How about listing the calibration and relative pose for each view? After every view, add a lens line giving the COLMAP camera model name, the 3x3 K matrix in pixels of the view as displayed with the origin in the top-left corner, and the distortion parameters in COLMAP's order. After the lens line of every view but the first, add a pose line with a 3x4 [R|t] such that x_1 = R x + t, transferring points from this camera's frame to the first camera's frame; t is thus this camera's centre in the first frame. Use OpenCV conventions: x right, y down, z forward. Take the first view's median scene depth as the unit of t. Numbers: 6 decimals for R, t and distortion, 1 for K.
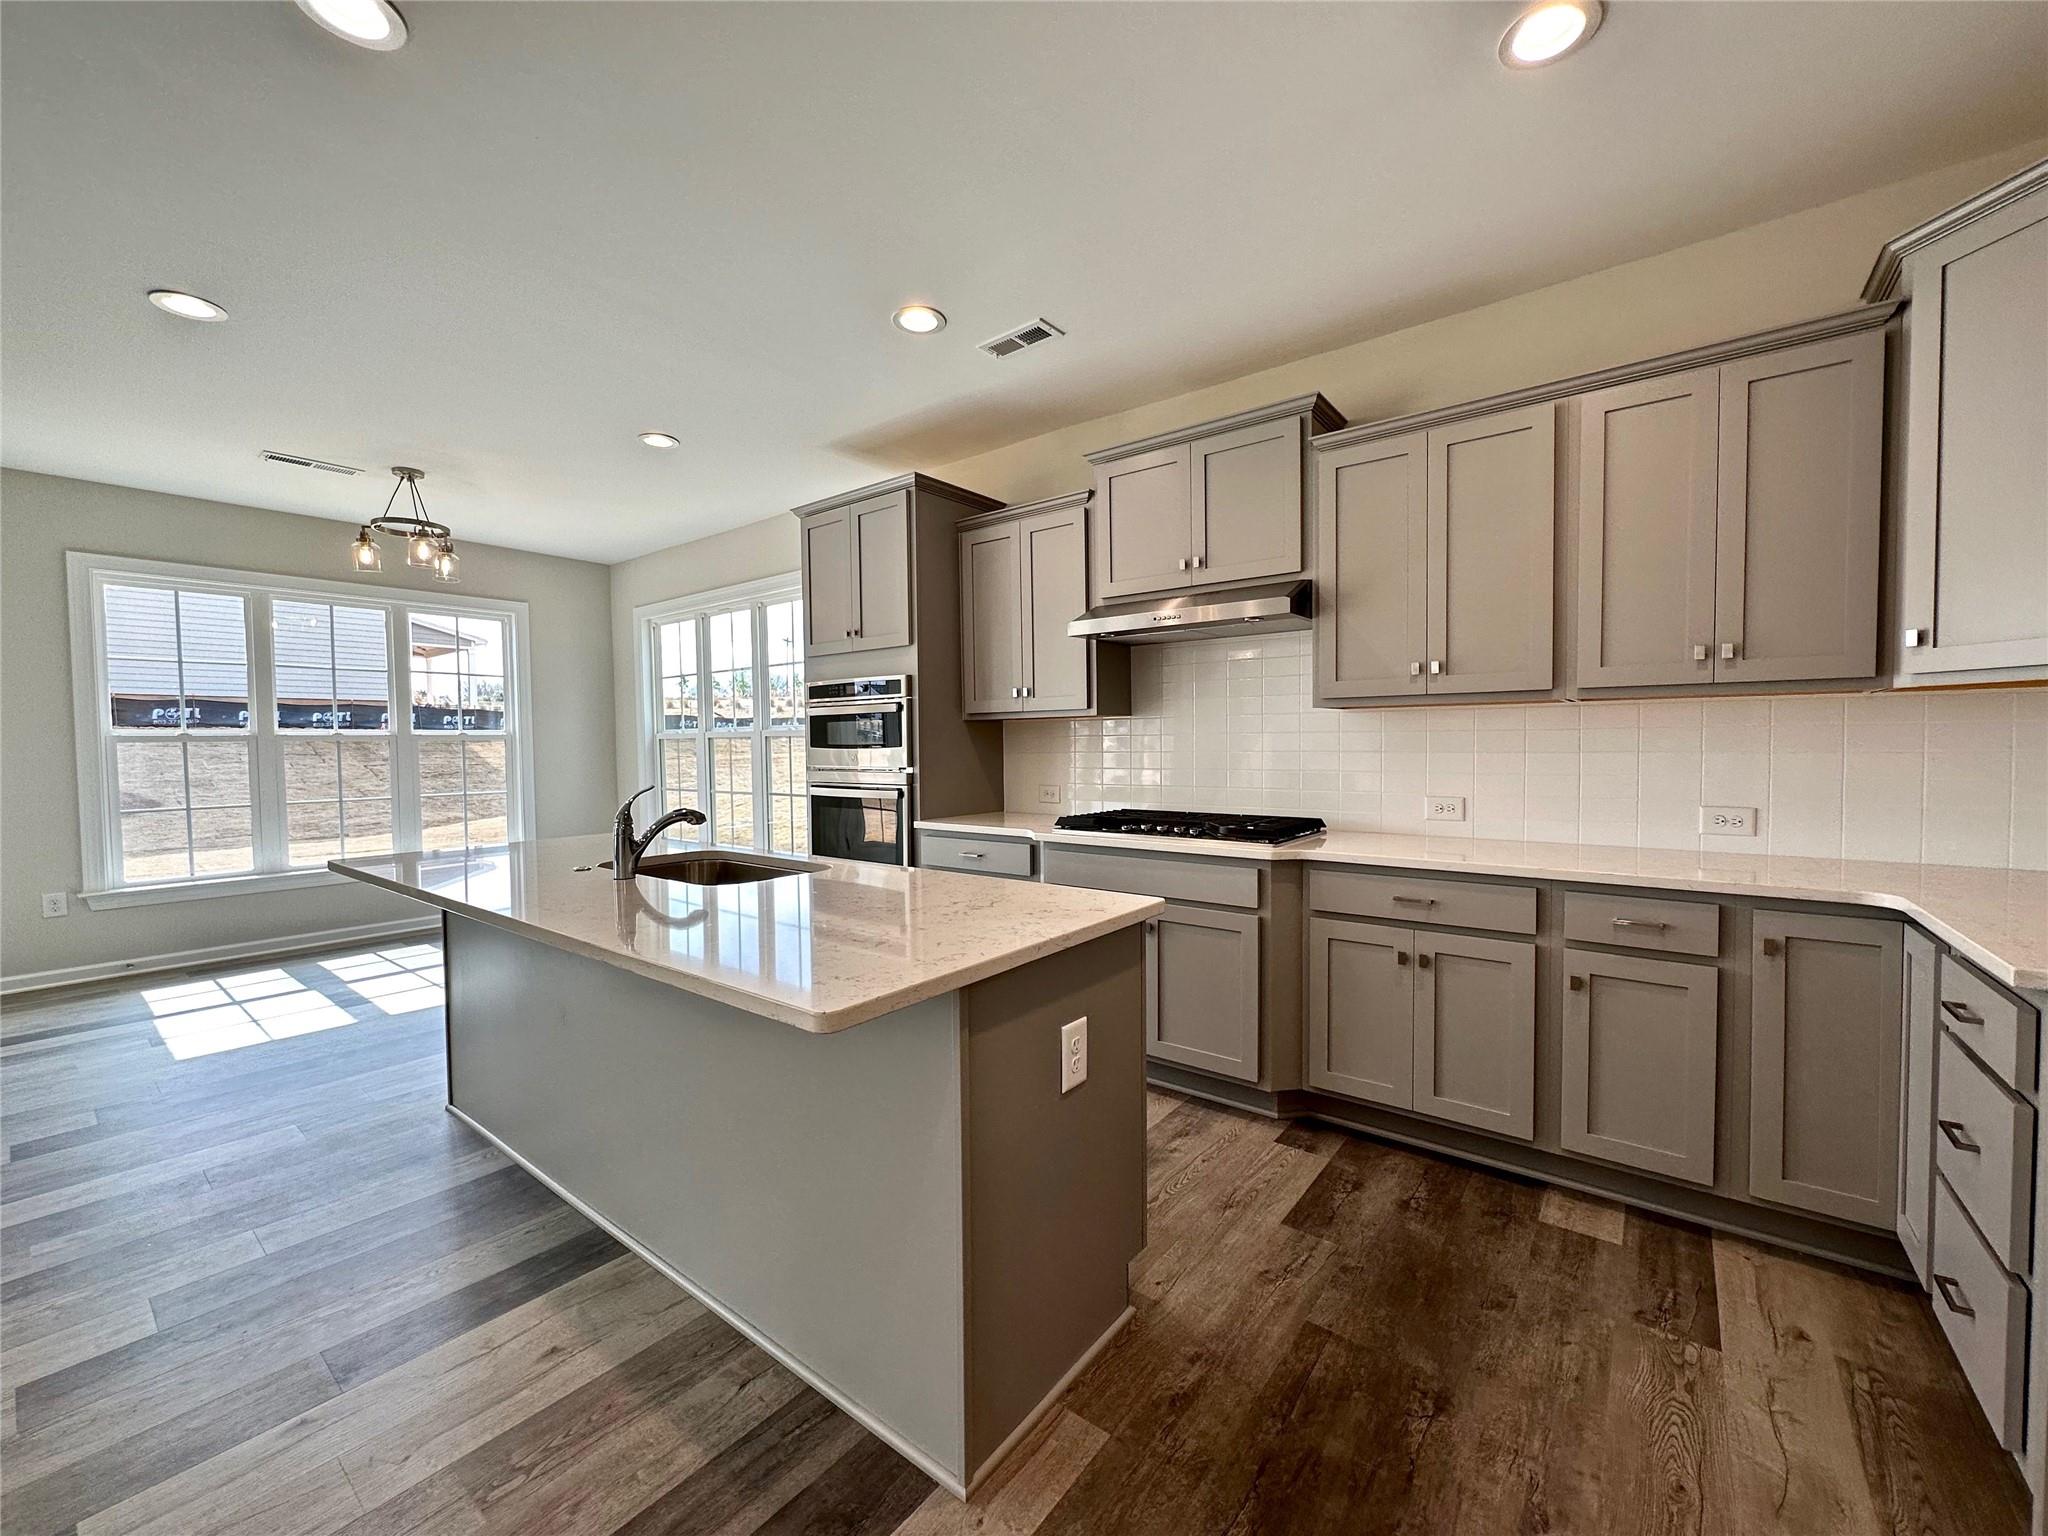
lens RADIAL K [[816.4, 0, 1025.8], [0, 816.4, 772.8], [0, 0, 1]] dist [-0.000721, -0.000238]
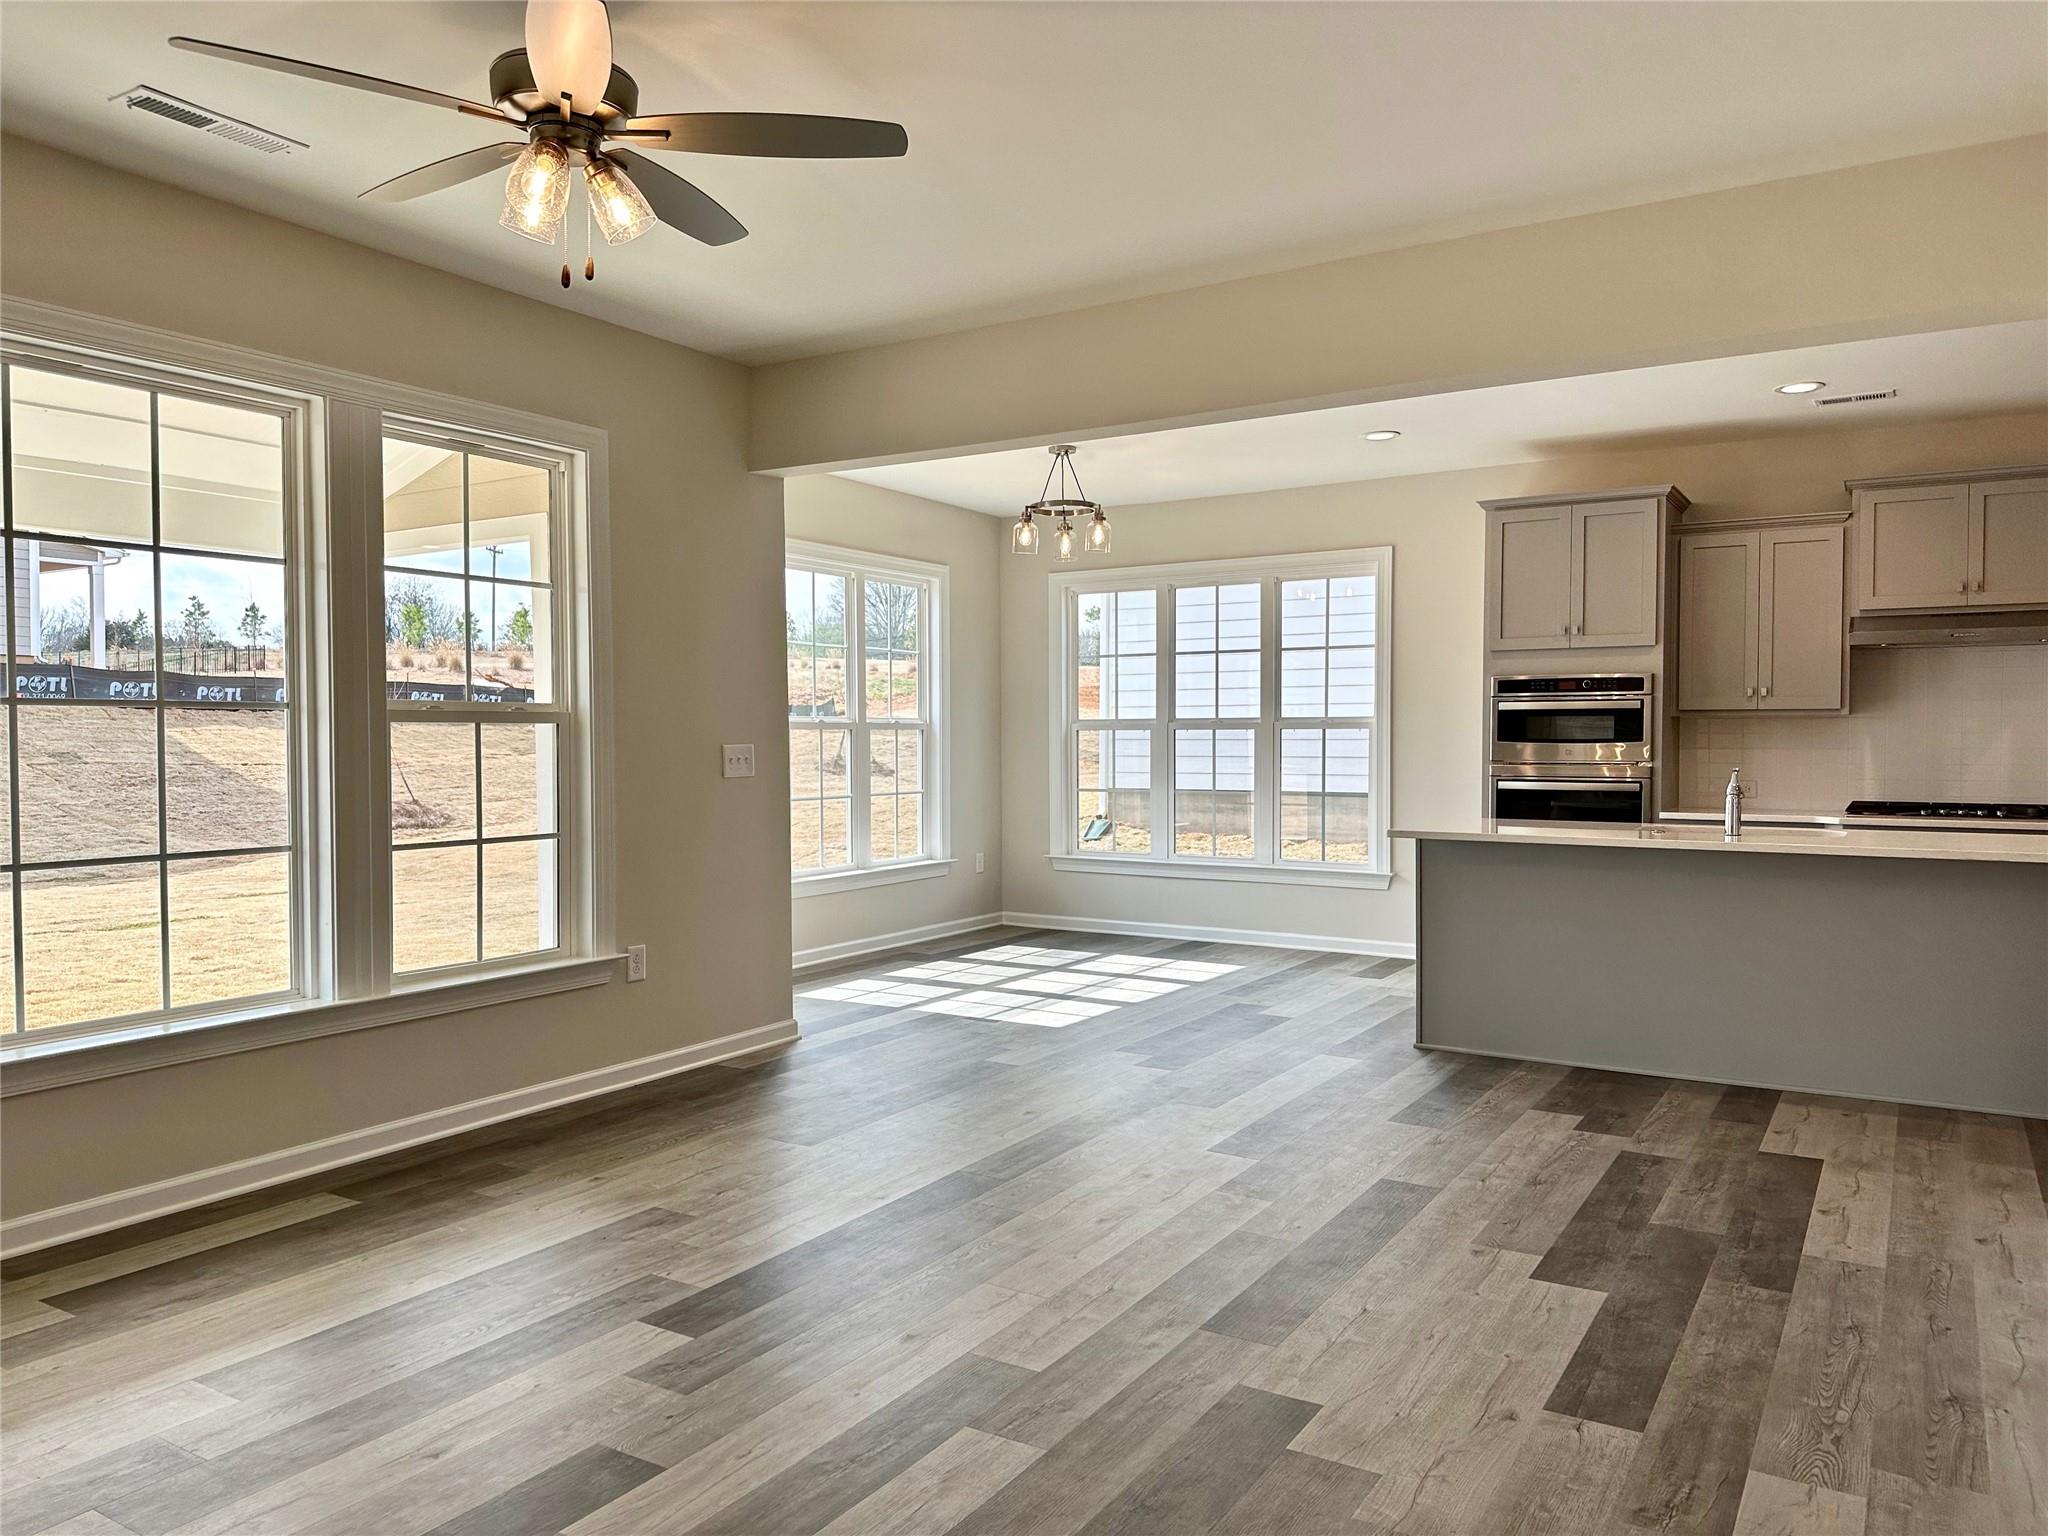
lens RADIAL K [[1421.1, 0, 1024.8], [0, 1421.1, 778.5], [0, 0, 1]] dist [0.114758, -0.191421]
pose [[0.993912, 0.005801, 0.110024, -1.159348], [-0.005044, 0.999962, -0.007160, 0.033814], [-0.110061, 0.006562, 0.993903, -0.769341]]
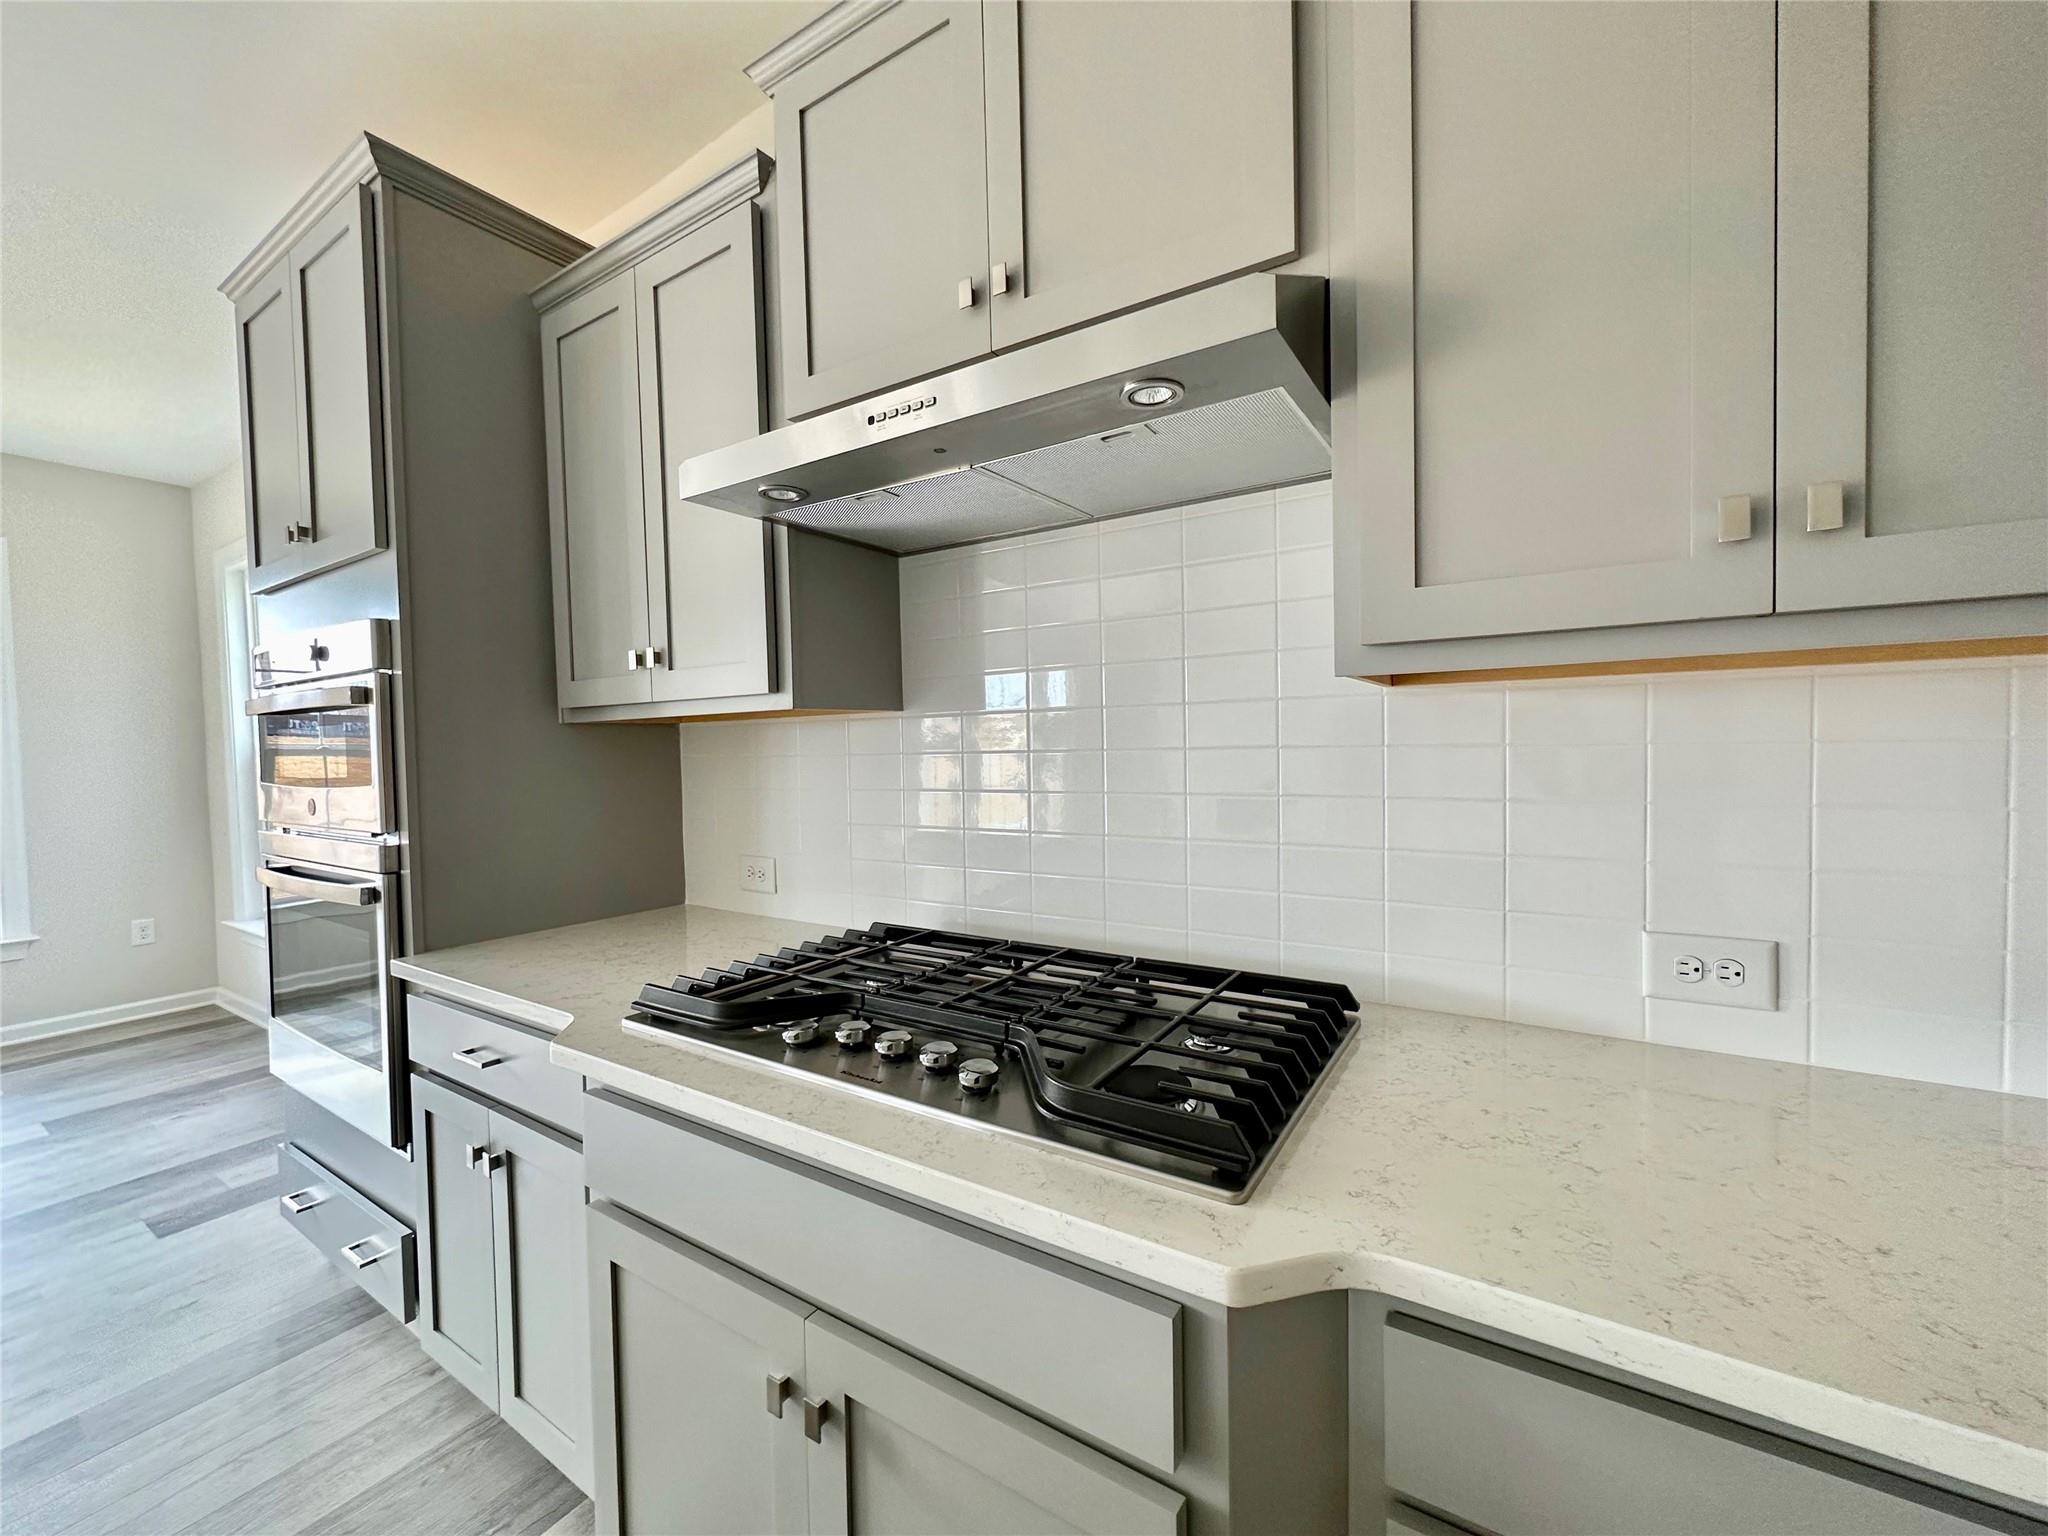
lens RADIAL K [[816.4, 0, 1025.8], [0, 816.4, 772.8], [0, 0, 1]] dist [-0.000721, -0.000238]
pose [[0.995813, -0.011688, 0.090666, 0.156602], [0.012289, 0.999906, -0.006071, -0.032201], [-0.090587, 0.007160, 0.995863, 0.540733]]
